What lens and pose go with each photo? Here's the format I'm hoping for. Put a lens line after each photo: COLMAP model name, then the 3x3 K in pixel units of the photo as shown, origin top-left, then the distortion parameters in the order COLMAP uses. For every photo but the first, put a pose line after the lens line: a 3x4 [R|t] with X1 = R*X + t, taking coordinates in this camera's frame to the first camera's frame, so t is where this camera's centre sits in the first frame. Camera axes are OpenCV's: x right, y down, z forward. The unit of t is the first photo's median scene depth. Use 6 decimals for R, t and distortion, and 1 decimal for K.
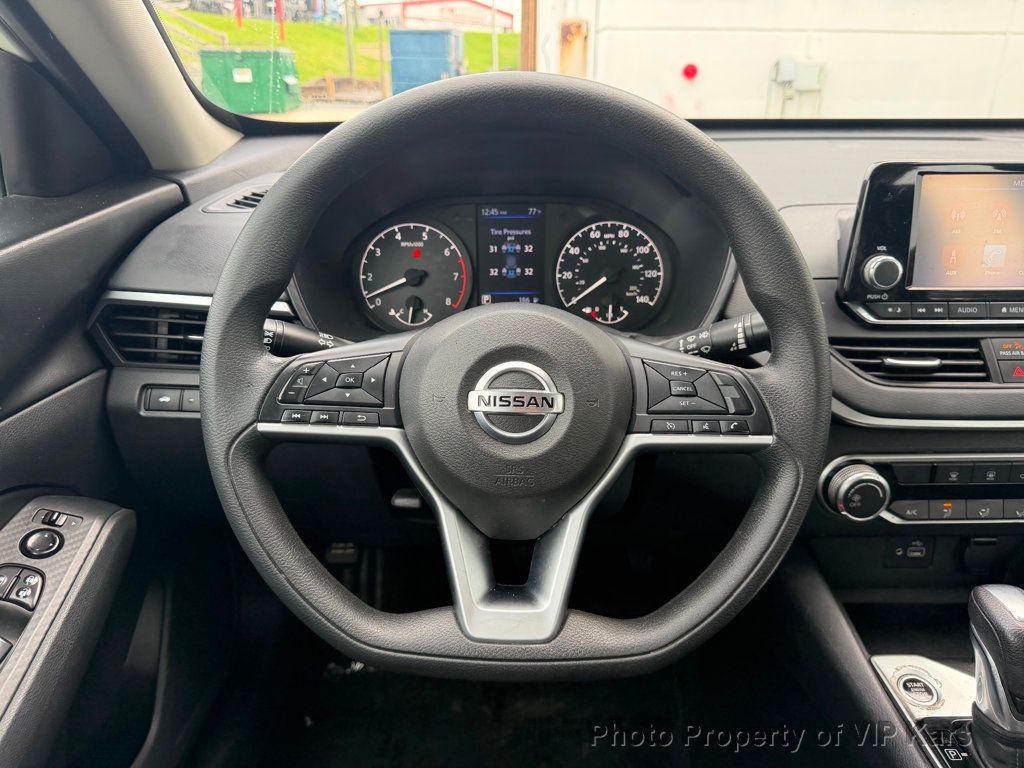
lens RADIAL K [[739.1, 0, 507.7], [0, 739.1, 387.0], [0, 0, 1]] dist [0.022727, -0.026468]
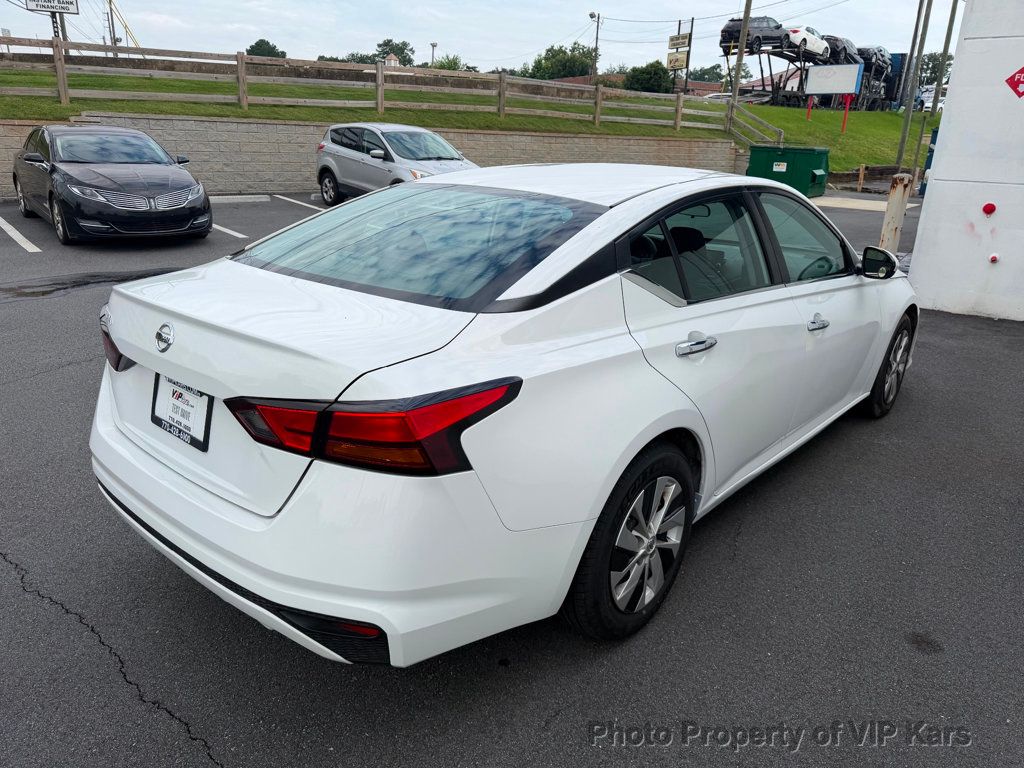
lens RADIAL K [[739.1, 0, 506.3], [0, 739.1, 387.3], [0, 0, 1]] dist [0.022727, -0.026468]
pose [[0.758113, 0.230122, -0.610171, 3.484265], [-0.280824, 0.959671, 0.013022, 1.302524], [0.588560, 0.161478, 0.792163, -5.085344]]
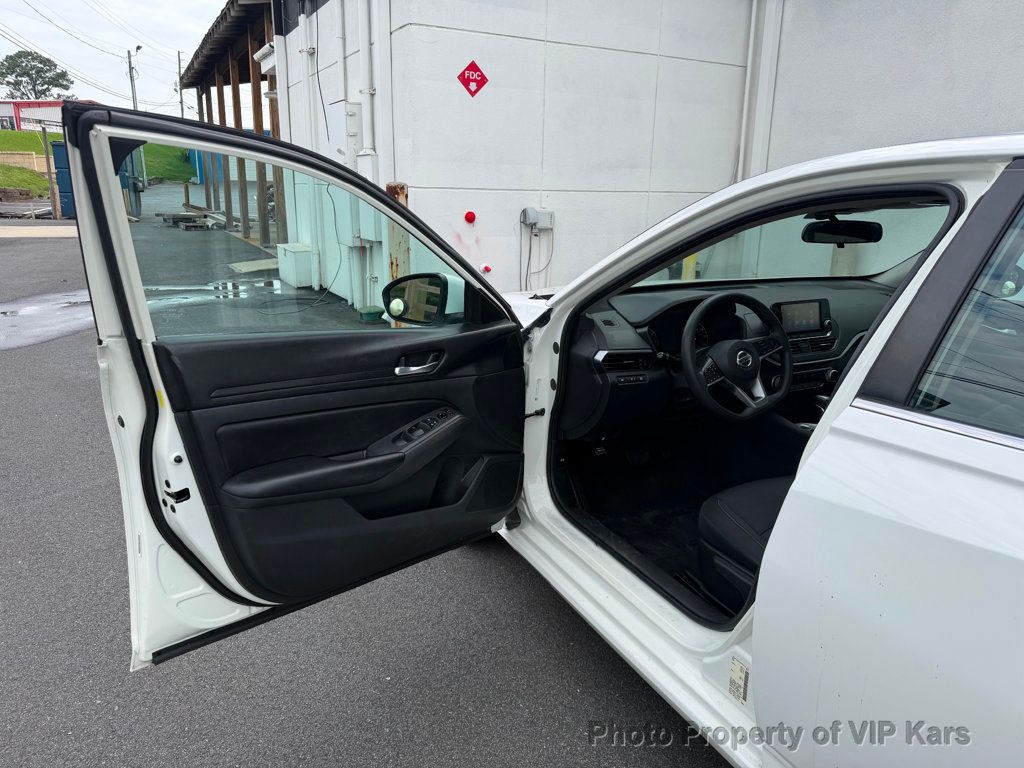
lens RADIAL K [[739.1, 0, 509.8], [0, 739.1, 387.8], [0, 0, 1]] dist [0.022727, -0.026468]
pose [[0.897465, -0.099516, 0.429712, -2.234697], [0.153365, 0.983834, -0.092464, 0.272124], [-0.413564, 0.148886, 0.898219, -1.738506]]
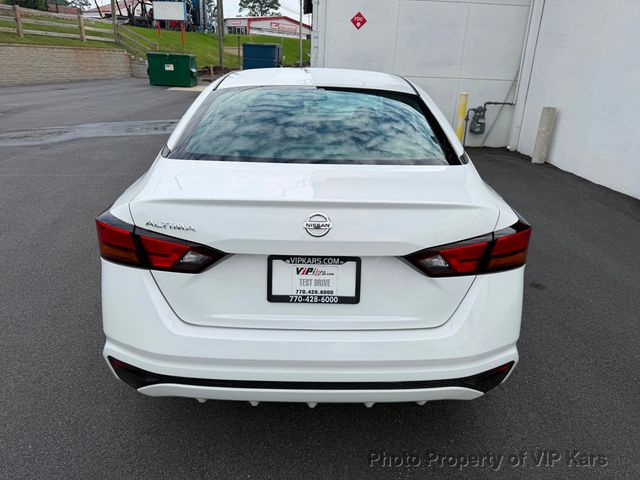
lens RADIAL K [[461.9, 0, 321.3], [0, 461.9, 240.6], [0, 0, 1]] dist [0.022727, -0.026468]
pose [[0.999277, 0.022208, 0.030853, 0.492422], [-0.021372, 0.999403, -0.027156, 1.678089], [-0.031438, 0.026477, 0.999155, -5.808323]]
